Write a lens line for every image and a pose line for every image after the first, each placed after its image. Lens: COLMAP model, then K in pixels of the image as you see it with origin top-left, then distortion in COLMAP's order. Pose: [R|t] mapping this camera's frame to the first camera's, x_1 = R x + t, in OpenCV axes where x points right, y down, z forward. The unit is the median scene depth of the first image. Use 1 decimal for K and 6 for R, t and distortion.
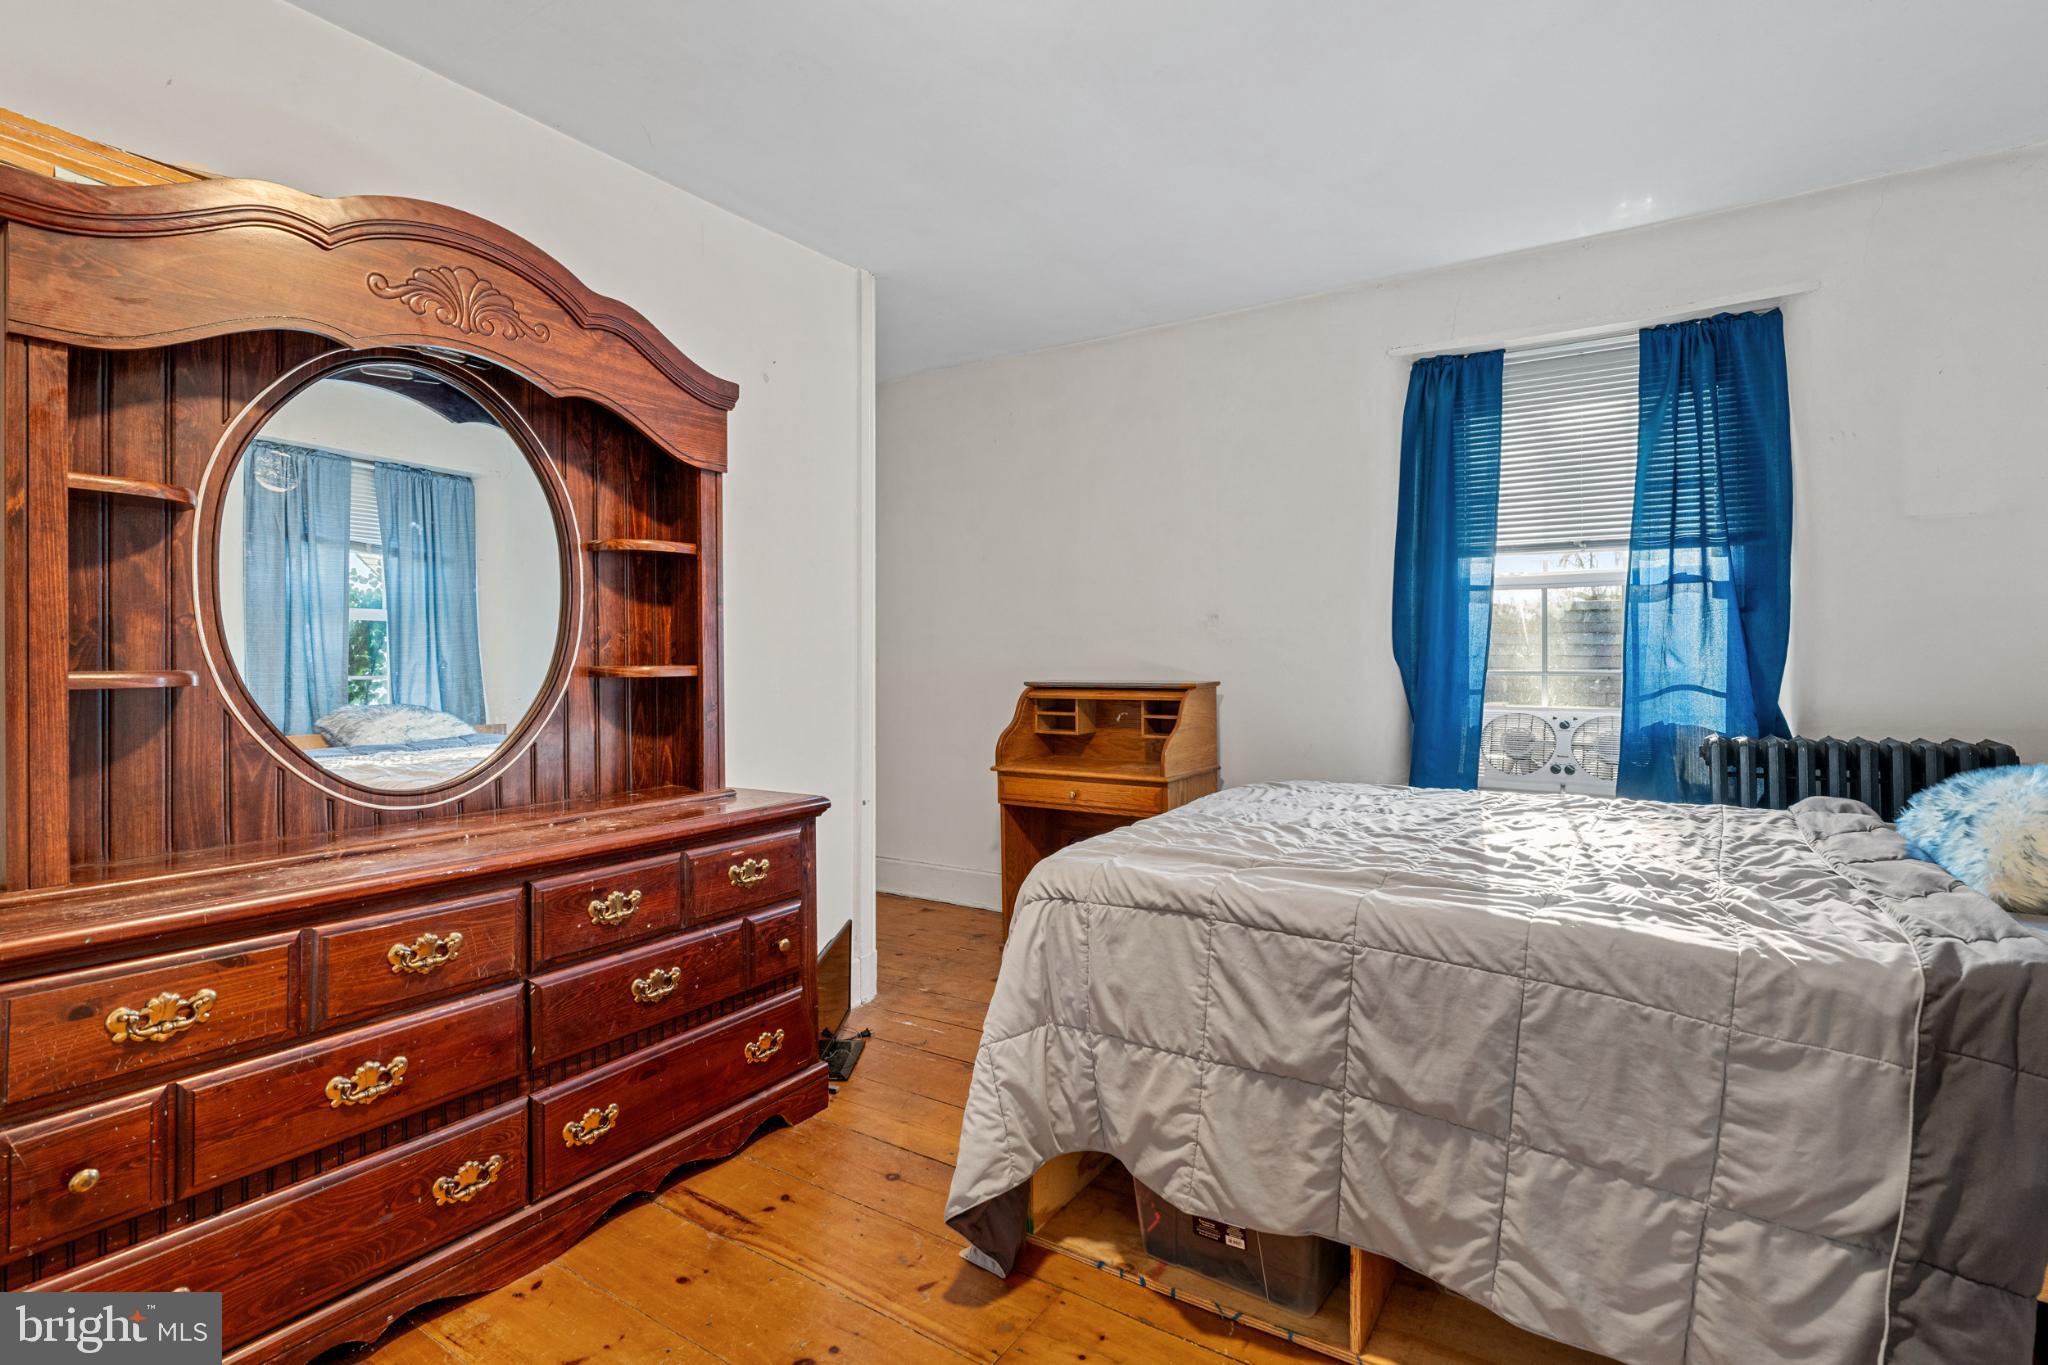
lens RADIAL K [[958.7, 0, 990.9], [0, 958.7, 666.1], [0, 0, 1]] dist [-0.002161, 0.000239]
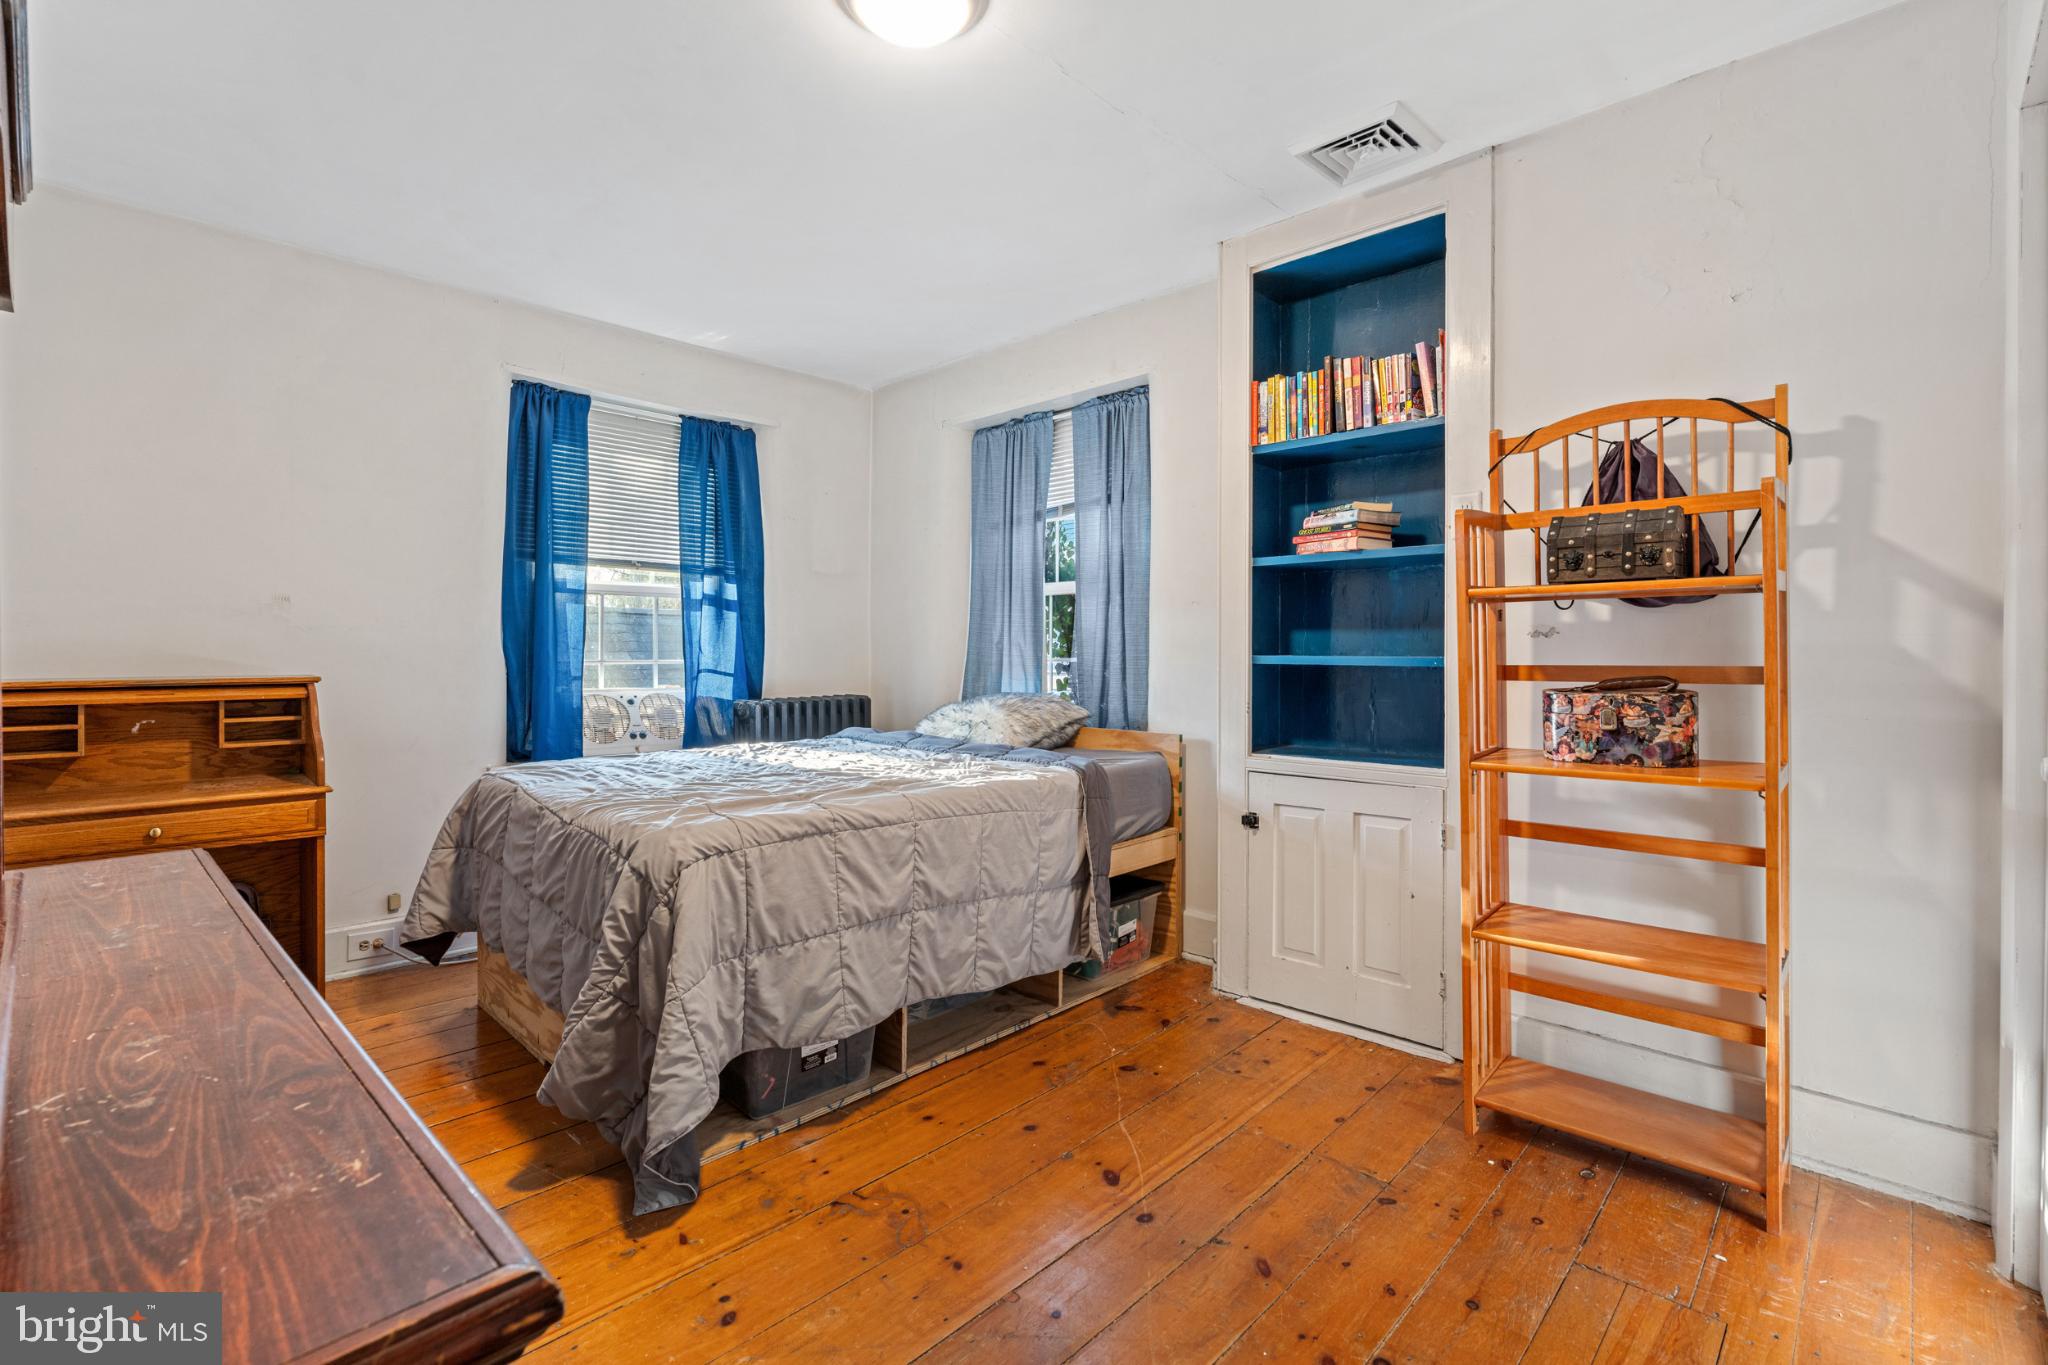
lens RADIAL K [[925.3, 0, 1030.9], [0, 925.3, 678.3], [0, 0, 1]] dist [-0.002230, -0.000337]
pose [[0.185276, -0.023478, 0.982406, -1.005865], [0.004776, 0.999724, 0.022991, 0.006673], [-0.982675, 0.000432, 0.185337, 0.442306]]
